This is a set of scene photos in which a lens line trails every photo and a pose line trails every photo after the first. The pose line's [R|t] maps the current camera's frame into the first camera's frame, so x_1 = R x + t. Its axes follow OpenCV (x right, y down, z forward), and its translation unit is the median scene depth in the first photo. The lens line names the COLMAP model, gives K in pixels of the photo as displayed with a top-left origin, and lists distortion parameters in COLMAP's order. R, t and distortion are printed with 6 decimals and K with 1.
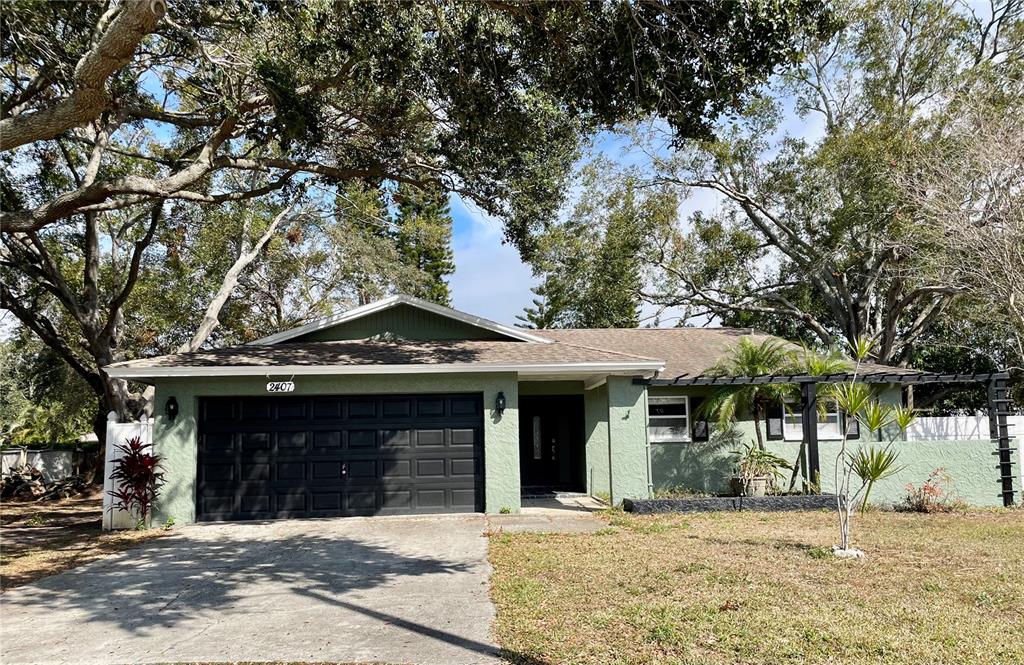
lens RADIAL K [[780.7, 0, 515.6], [0, 780.7, 381.9], [0, 0, 1]] dist [0.054141, -0.019912]
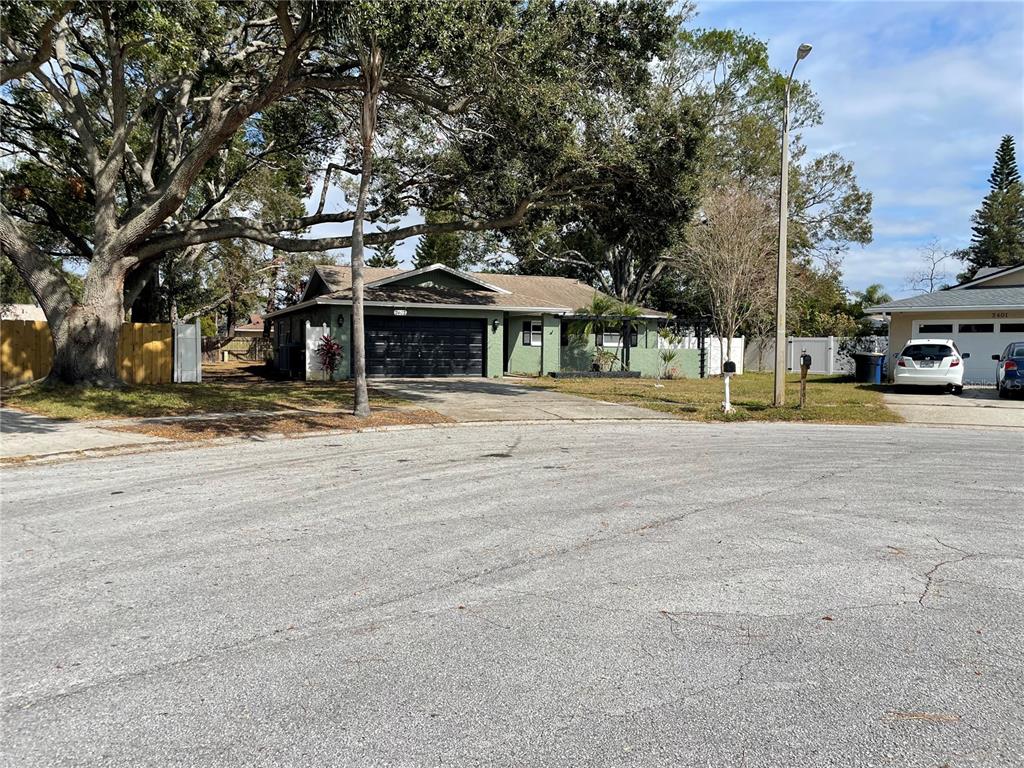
lens RADIAL K [[772.5, 0, 509.0], [0, 772.5, 386.6], [0, 0, 1]] dist [0.090708, -0.116784]
pose [[0.943793, 0.014991, 0.330196, -0.654102], [-0.059515, 0.990351, 0.125149, -0.067200], [-0.325134, -0.137766, 0.935579, -0.932405]]
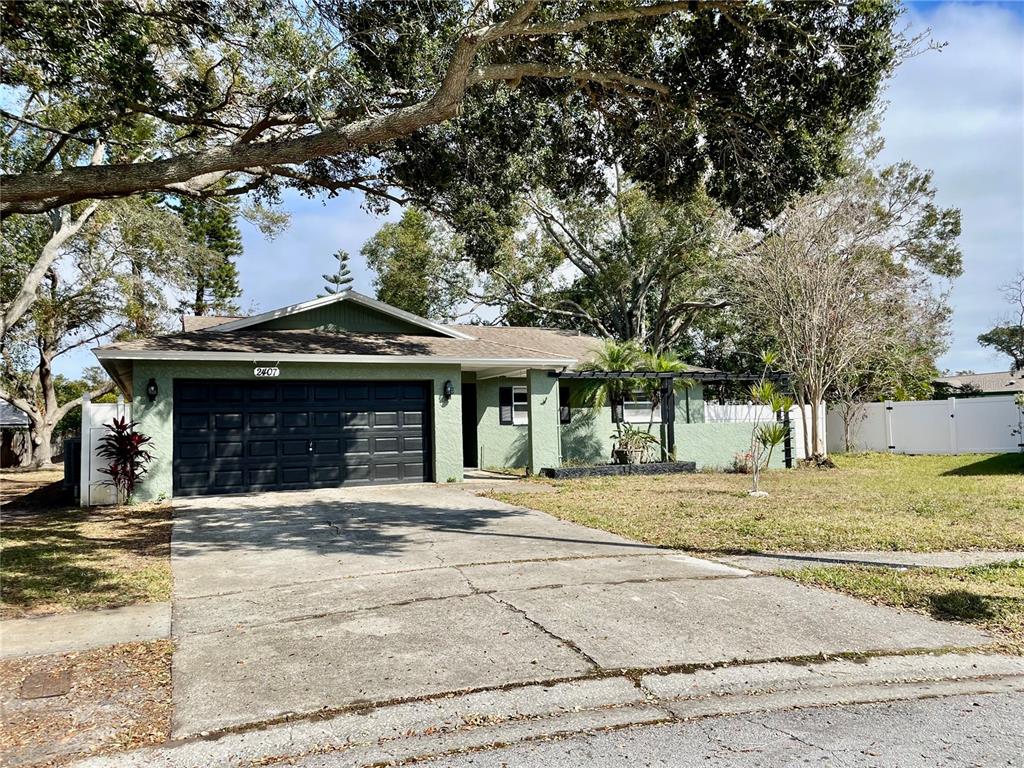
lens RADIAL K [[772.5, 0, 512.8], [0, 772.5, 382.0], [0, 0, 1]] dist [0.090708, -0.116784]
pose [[0.939093, 0.020223, 0.343068, -0.330401], [-0.025853, 0.999596, 0.011846, -0.001274], [-0.342690, -0.019994, 0.939236, -0.139392]]
